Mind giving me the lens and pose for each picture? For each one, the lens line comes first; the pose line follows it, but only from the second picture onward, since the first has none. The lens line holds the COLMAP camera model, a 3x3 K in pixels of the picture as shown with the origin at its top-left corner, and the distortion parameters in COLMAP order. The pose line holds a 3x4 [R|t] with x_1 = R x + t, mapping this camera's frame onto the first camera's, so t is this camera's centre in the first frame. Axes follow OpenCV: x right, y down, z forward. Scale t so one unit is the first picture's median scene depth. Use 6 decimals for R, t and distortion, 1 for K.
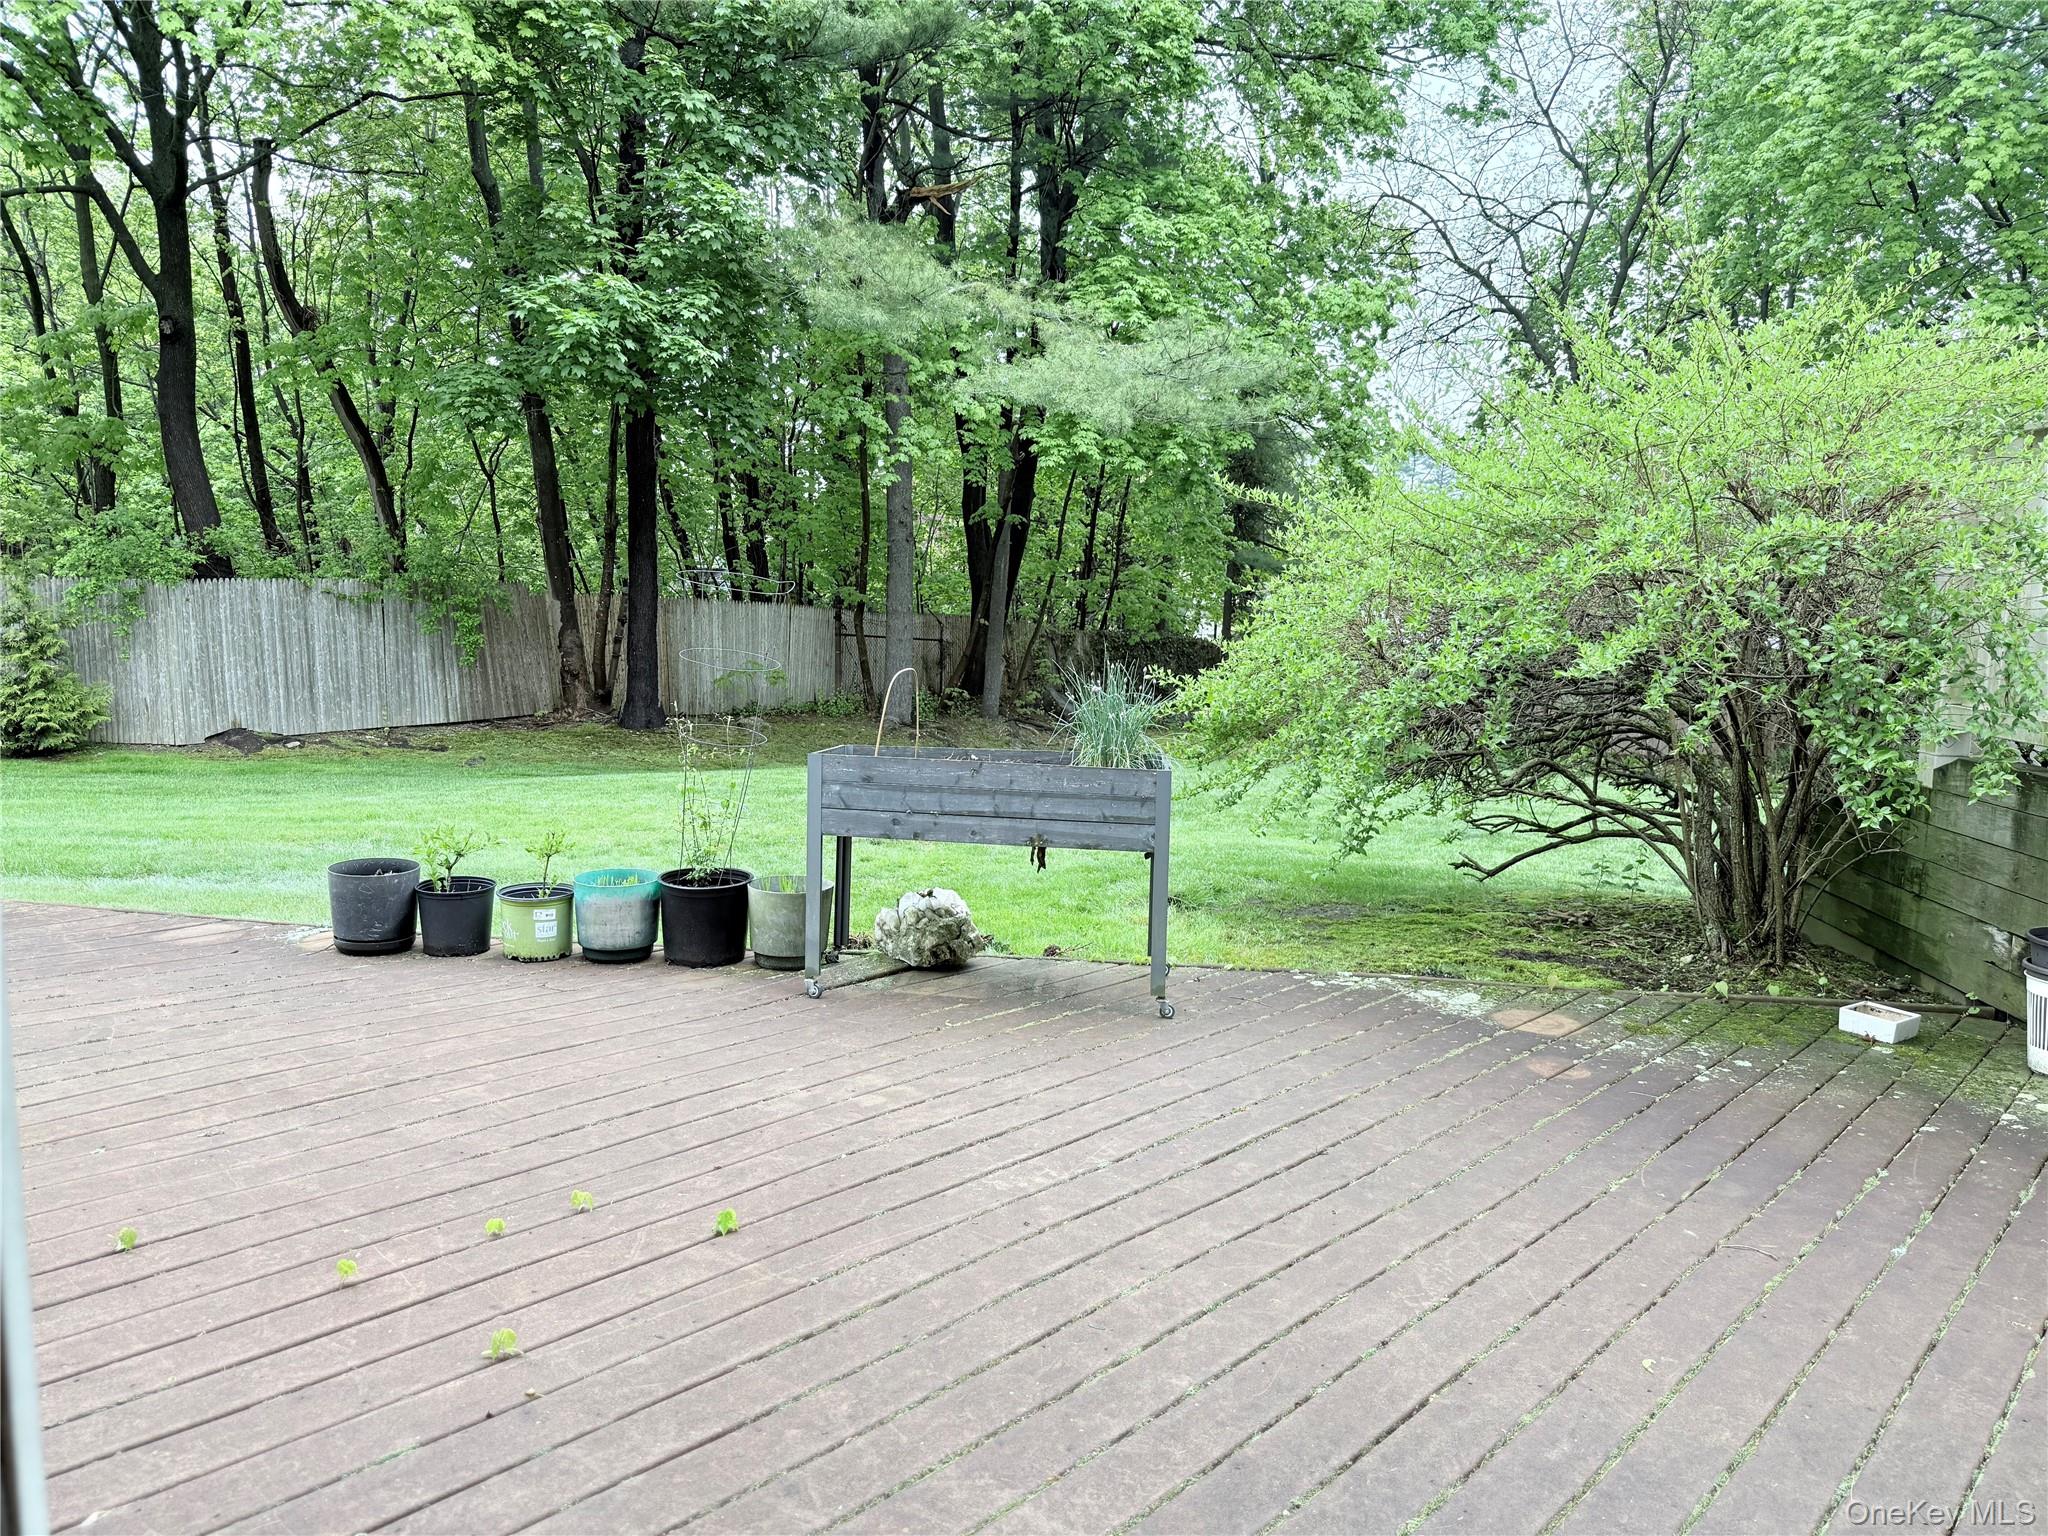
lens RADIAL K [[1442.1, 0, 1024.0], [0, 1442.1, 768.0], [0, 0, 1]] dist [0.005065, -0.000621]
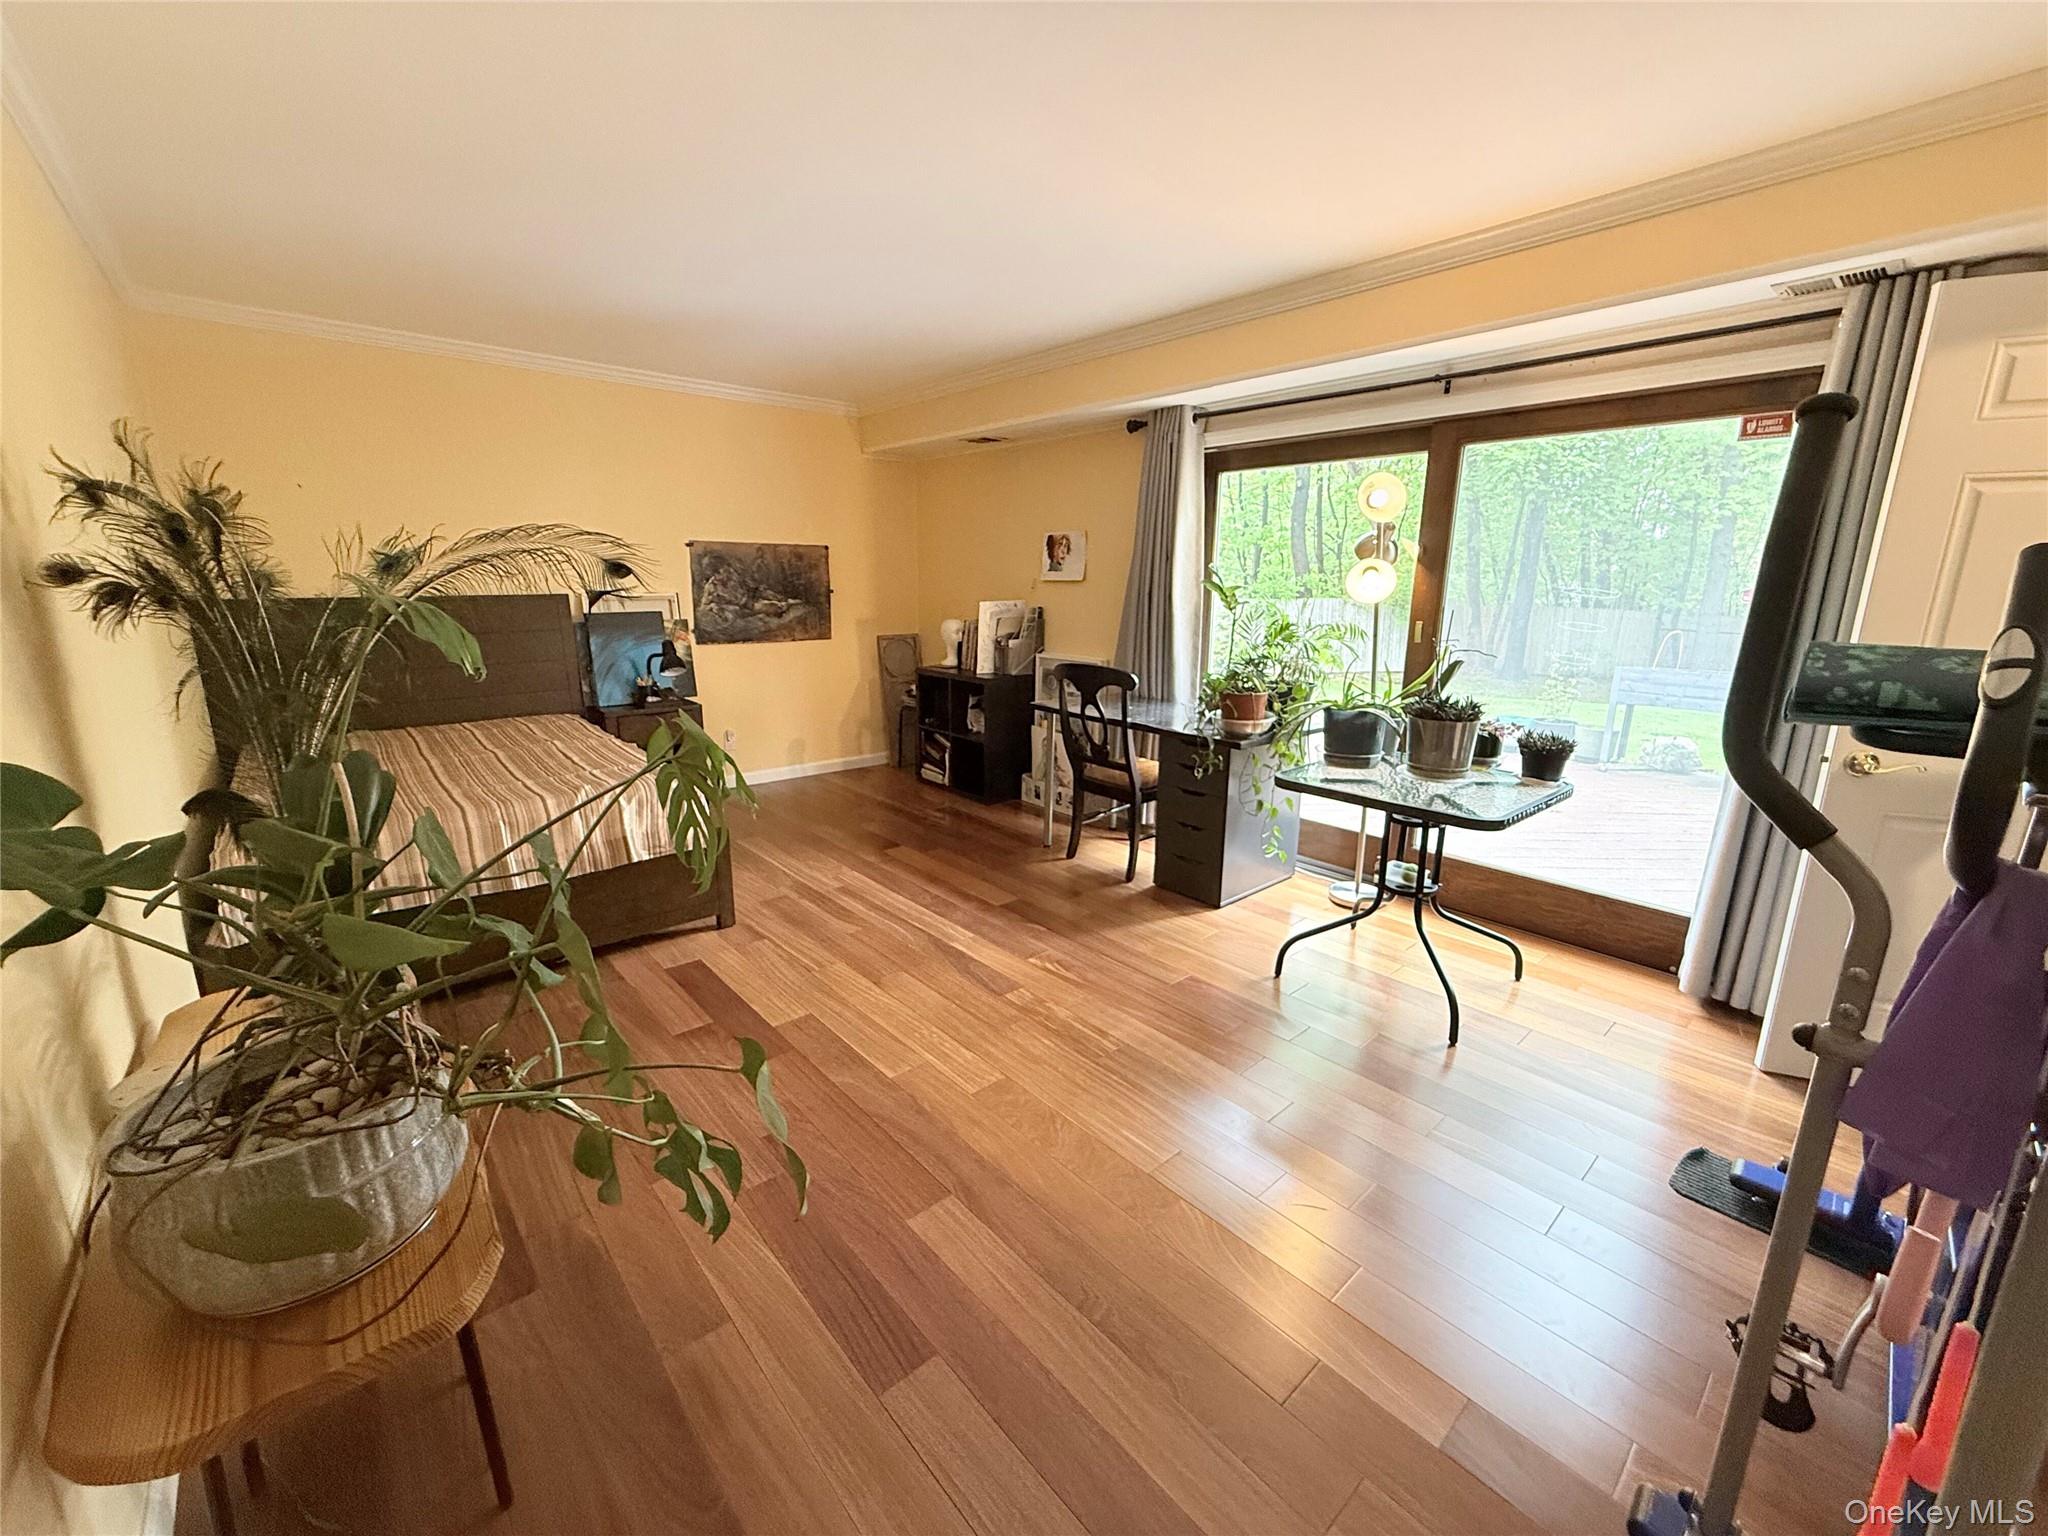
lens RADIAL K [[814.2, 0, 1021.6], [0, 814.2, 794.1], [0, 0, 1]] dist [0.001275, 0.000028]
pose [[0.707369, 0.147621, -0.691258, 0.028656], [-0.074441, 0.988069, 0.134830, 0.022130], [0.702914, -0.043916, 0.709918, -0.163769]]
